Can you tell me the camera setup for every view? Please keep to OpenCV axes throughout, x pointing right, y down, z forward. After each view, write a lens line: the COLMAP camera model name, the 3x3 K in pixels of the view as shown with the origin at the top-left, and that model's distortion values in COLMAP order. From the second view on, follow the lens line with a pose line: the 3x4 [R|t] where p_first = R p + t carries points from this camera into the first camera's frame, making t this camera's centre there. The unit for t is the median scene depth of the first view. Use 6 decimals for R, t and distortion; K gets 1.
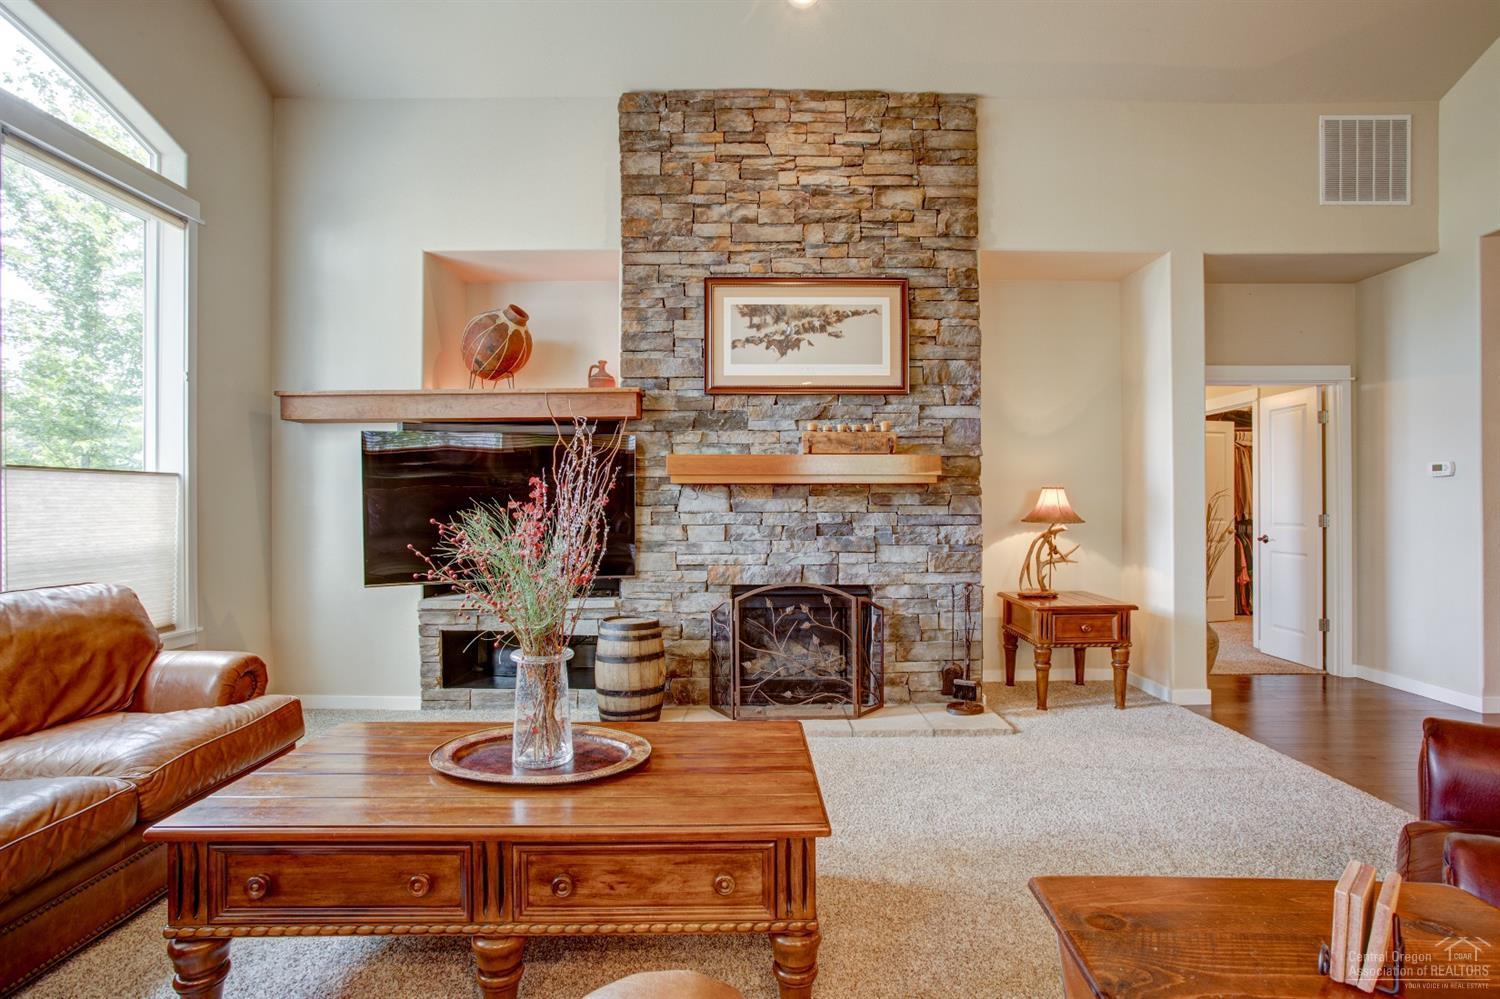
lens RADIAL K [[745.3, 0, 754.7], [0, 745.3, 497.3], [0, 0, 1]] dist [-0.019658, 0.022242]
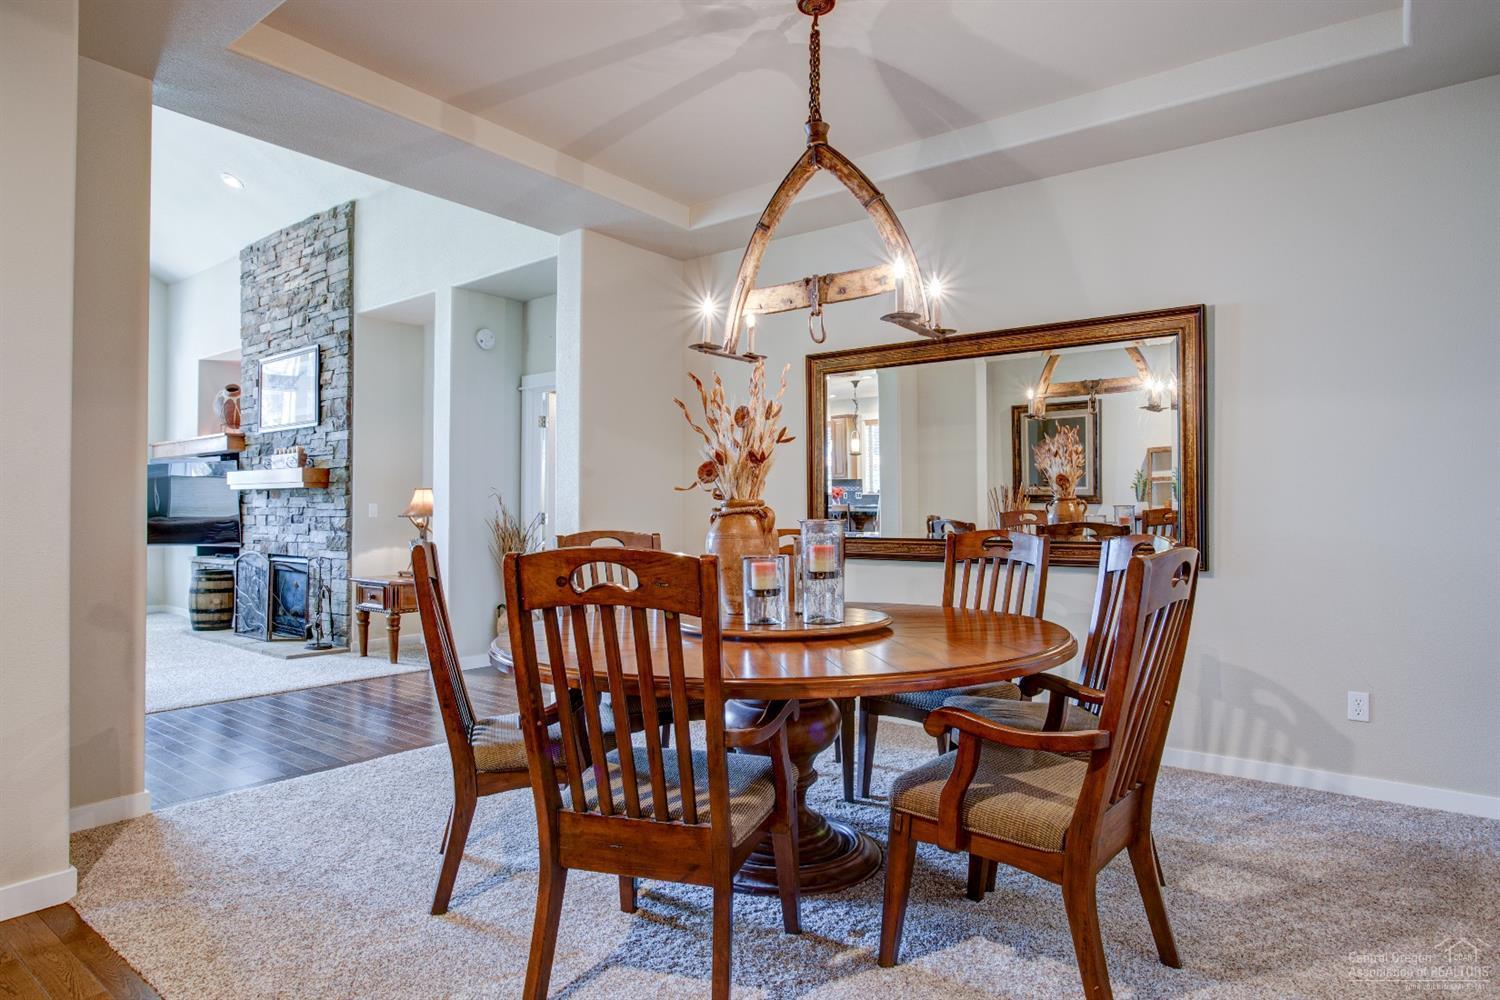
lens RADIAL K [[855.7, 0, 763.9], [0, 855.7, 505.0], [0, 0, 1]] dist [-0.056646, 0.027999]
pose [[0.792396, -0.000716, -0.610006, 1.890216], [-0.001017, 0.999996, -0.002495, 0.020740], [0.610006, 0.002597, 0.792393, 0.236540]]
